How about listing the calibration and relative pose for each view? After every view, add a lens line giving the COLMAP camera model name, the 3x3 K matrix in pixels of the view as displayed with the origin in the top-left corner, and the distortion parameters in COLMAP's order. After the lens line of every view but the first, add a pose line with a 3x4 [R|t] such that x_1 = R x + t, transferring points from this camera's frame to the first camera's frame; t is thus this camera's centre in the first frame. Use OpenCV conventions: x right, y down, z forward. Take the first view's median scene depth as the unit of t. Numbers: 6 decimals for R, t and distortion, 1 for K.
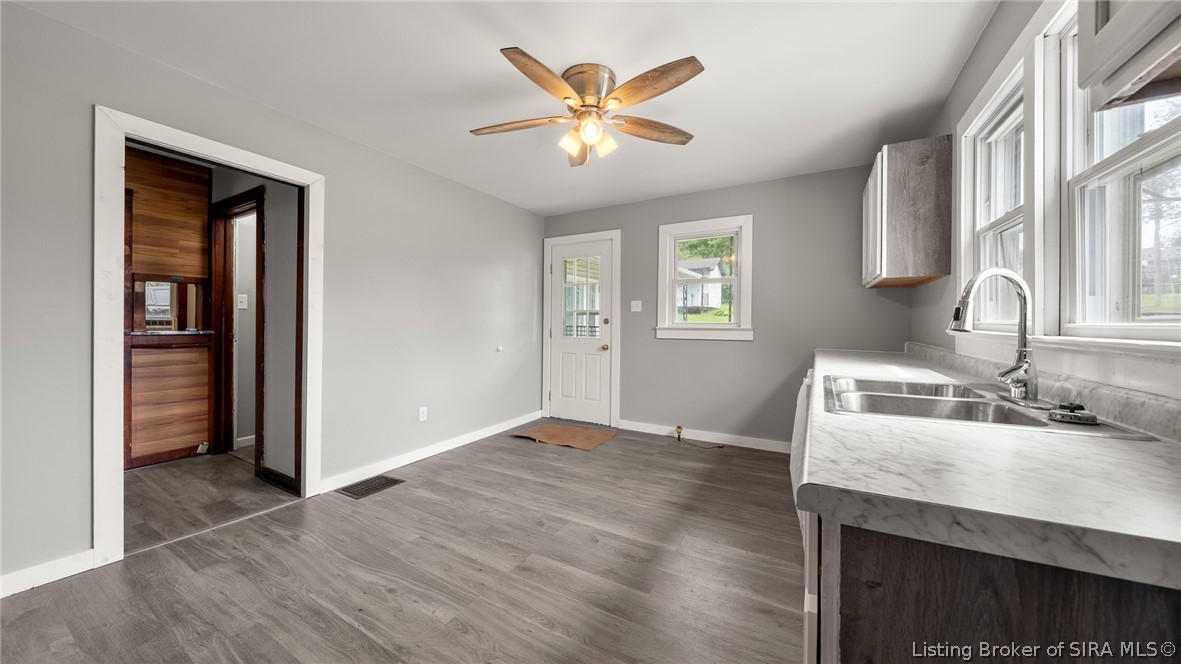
lens RADIAL K [[403.9, 0, 589.9], [0, 403.9, 325.5], [0, 0, 1]] dist [-0.005277, 0.000219]
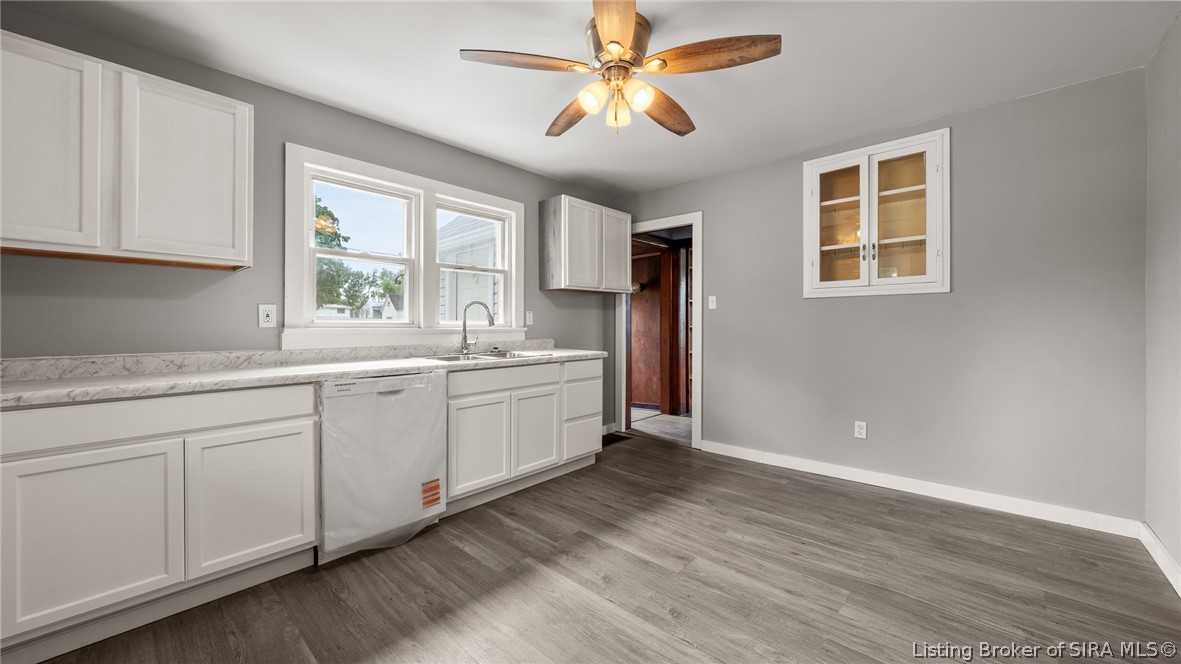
lens RADIAL K [[432.0, 0, 588.6], [0, 432.0, 325.1], [0, 0, 1]] dist [-0.002817, -0.000088]
pose [[-0.974813, -0.000835, 0.223021, -0.177742], [0.001010, 0.999966, 0.008157, -0.010358], [-0.223020, 0.008177, -0.974779, 2.191951]]
